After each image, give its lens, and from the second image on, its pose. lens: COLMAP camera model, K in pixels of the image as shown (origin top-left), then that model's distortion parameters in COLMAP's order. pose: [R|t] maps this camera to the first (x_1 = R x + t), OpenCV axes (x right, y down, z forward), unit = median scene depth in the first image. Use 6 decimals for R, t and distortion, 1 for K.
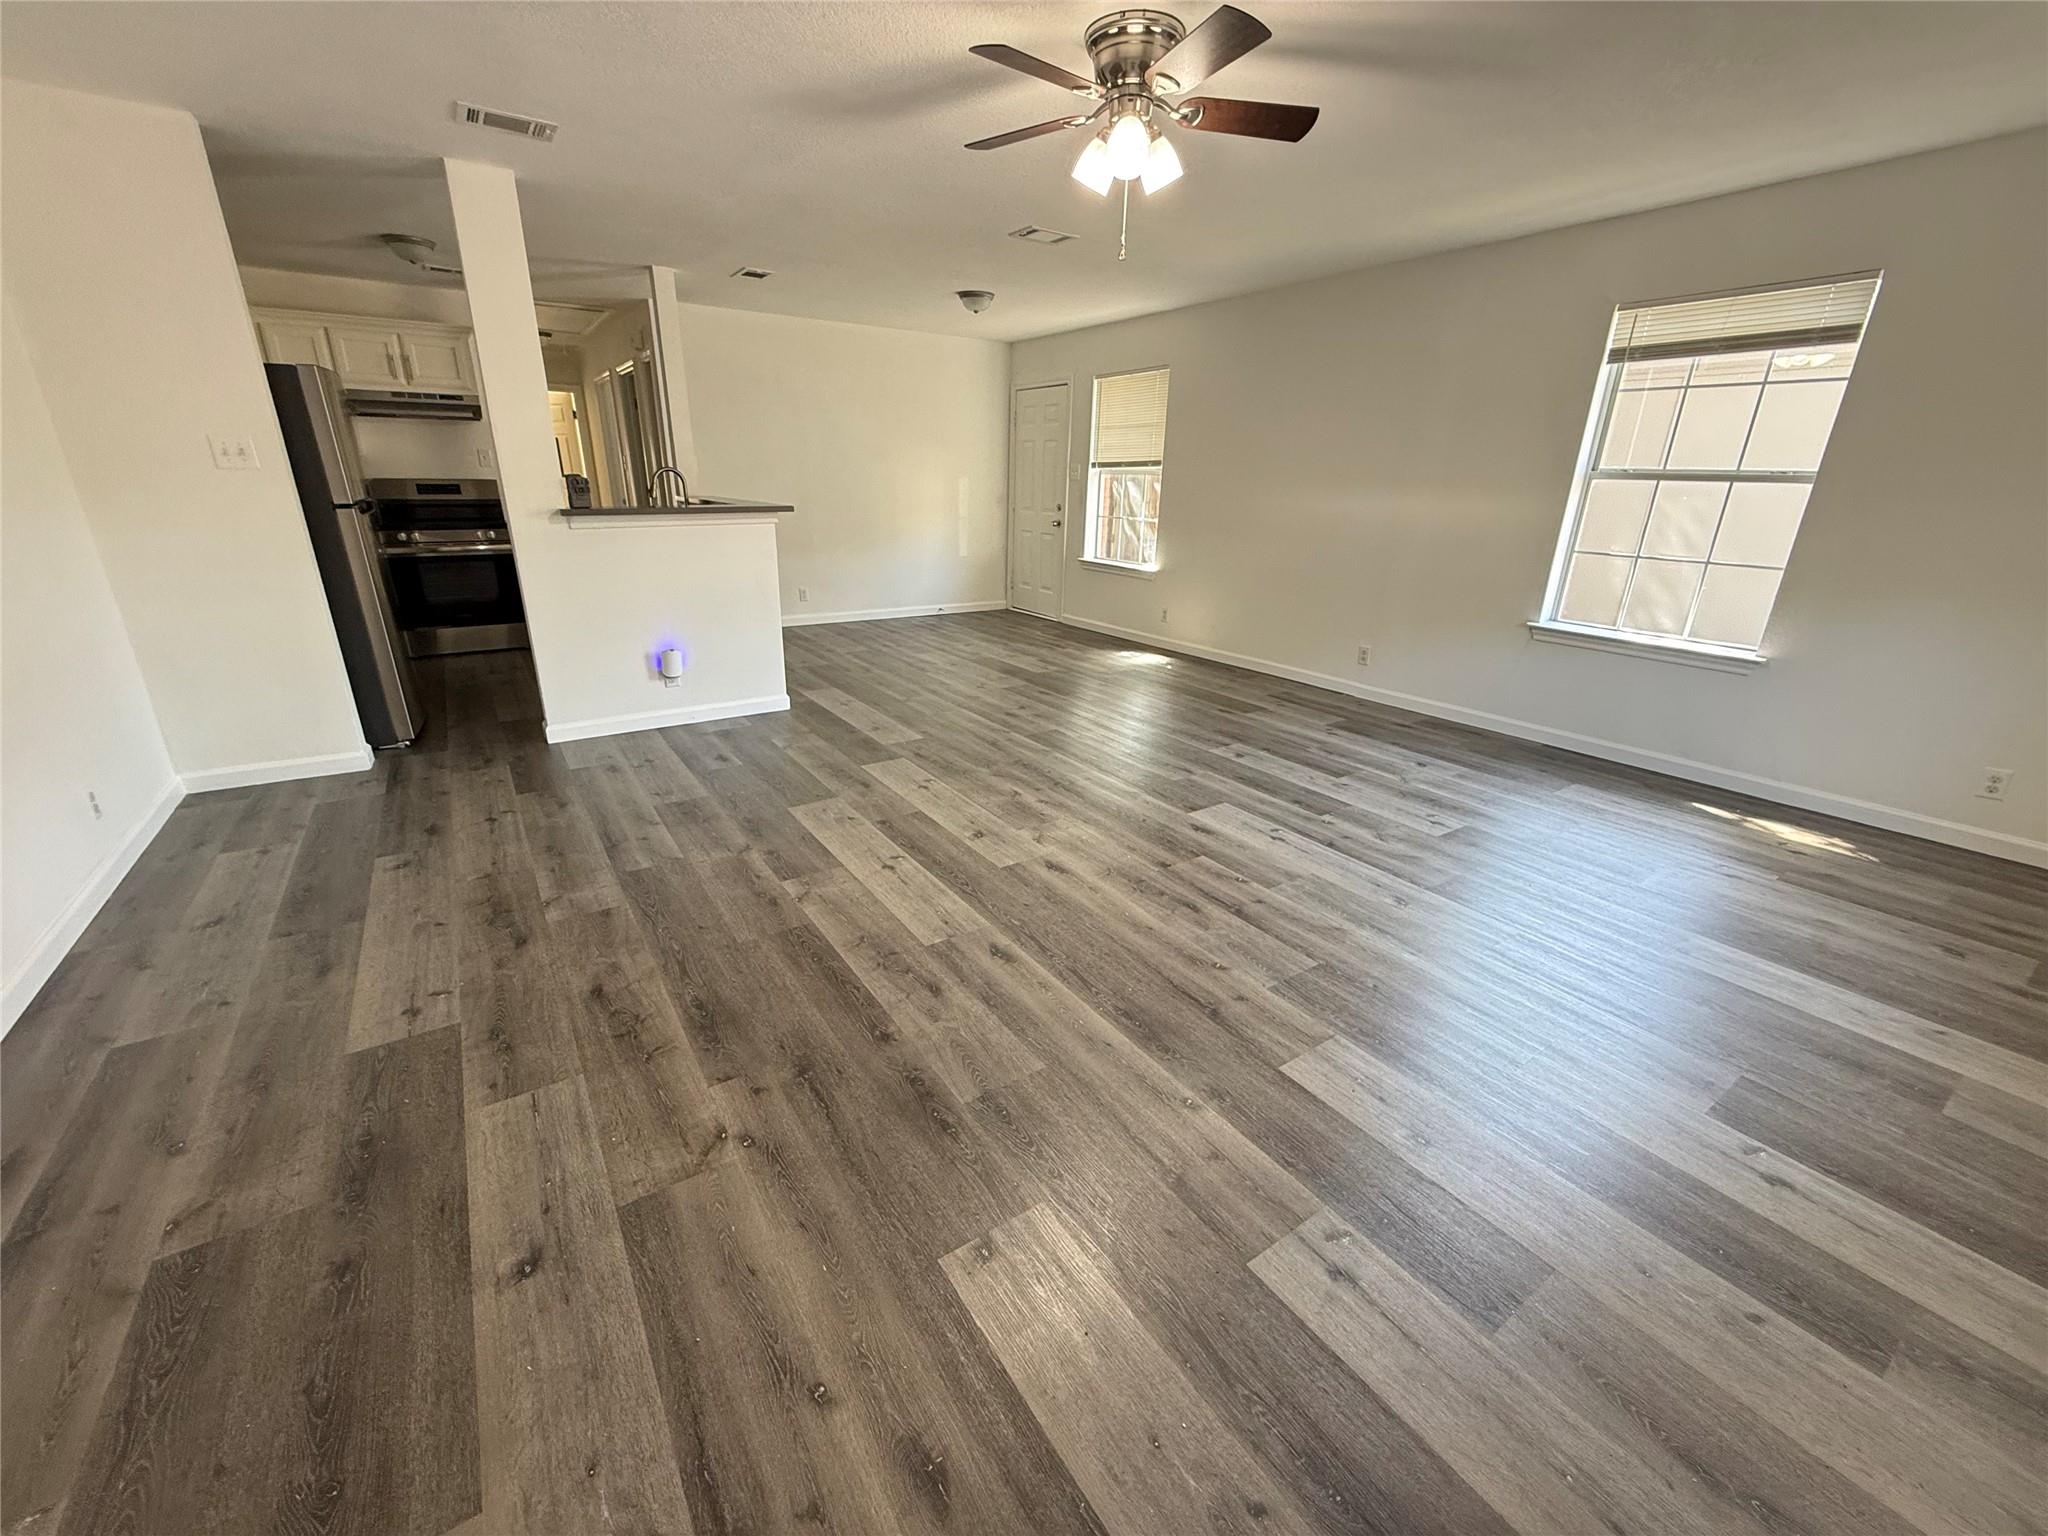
lens RADIAL K [[814.9, 0, 1021.6], [0, 814.9, 772.2], [0, 0, 1]] dist [-0.002569, -0.000009]
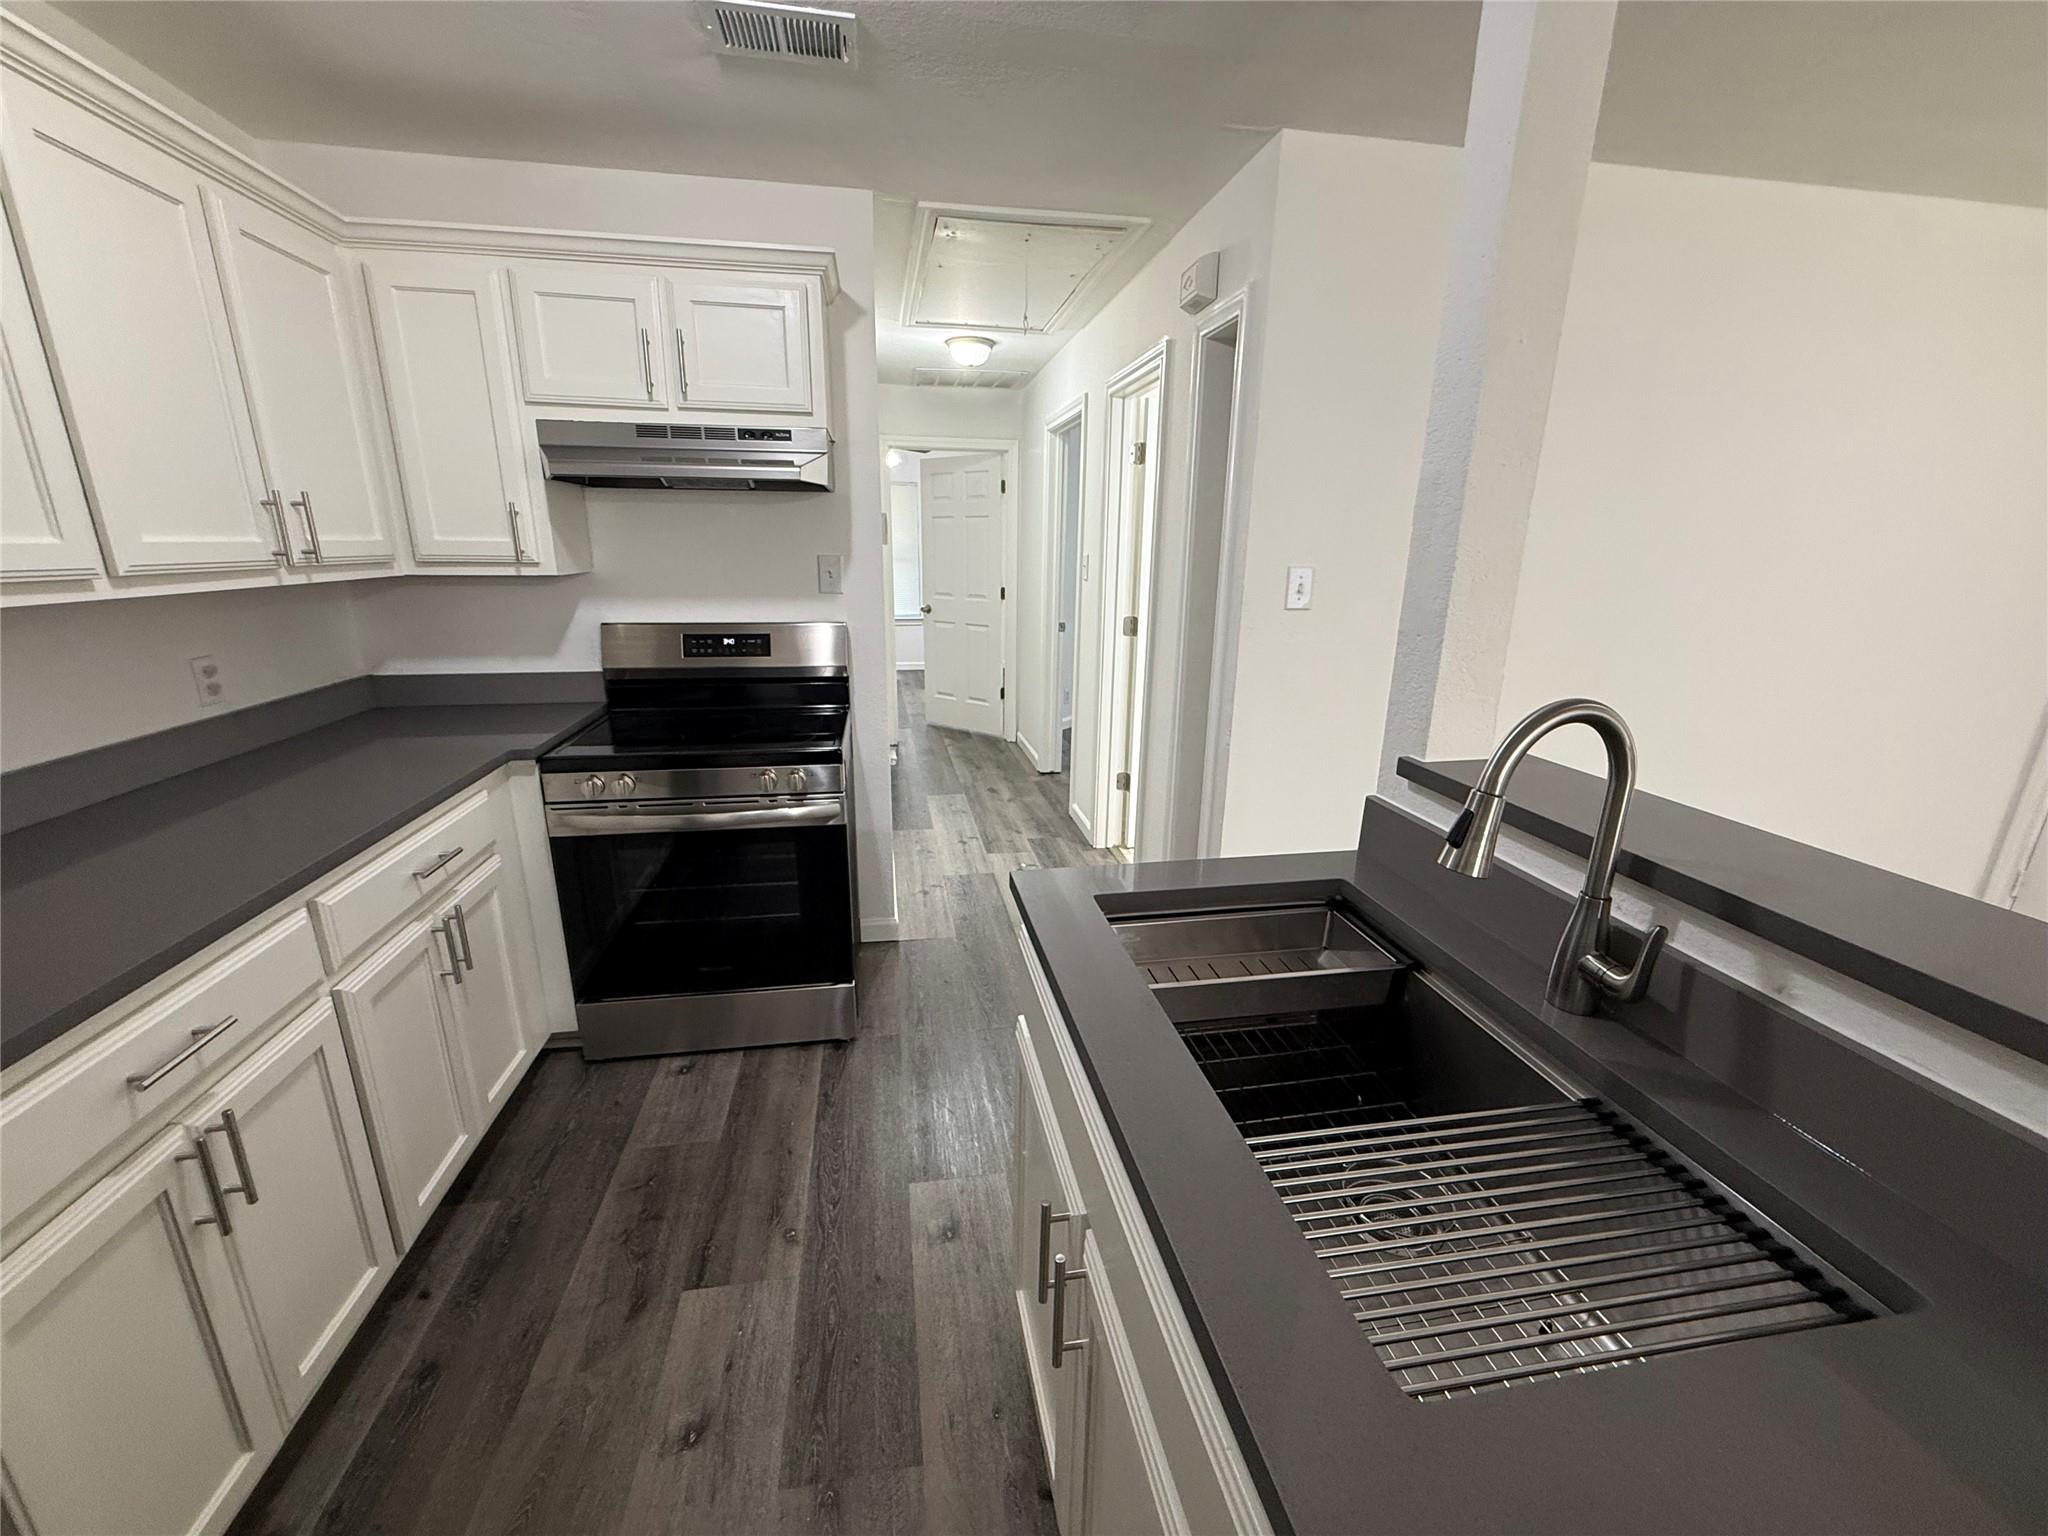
lens RADIAL K [[814.9, 0, 1021.8], [0, 814.9, 768.9], [0, 0, 1]] dist [-0.002569, -0.000009]
pose [[0.912670, 0.106443, -0.394594, -0.417913], [-0.139514, 0.988636, -0.055998, -0.298280], [0.384149, 0.106158, 0.917148, 0.709142]]
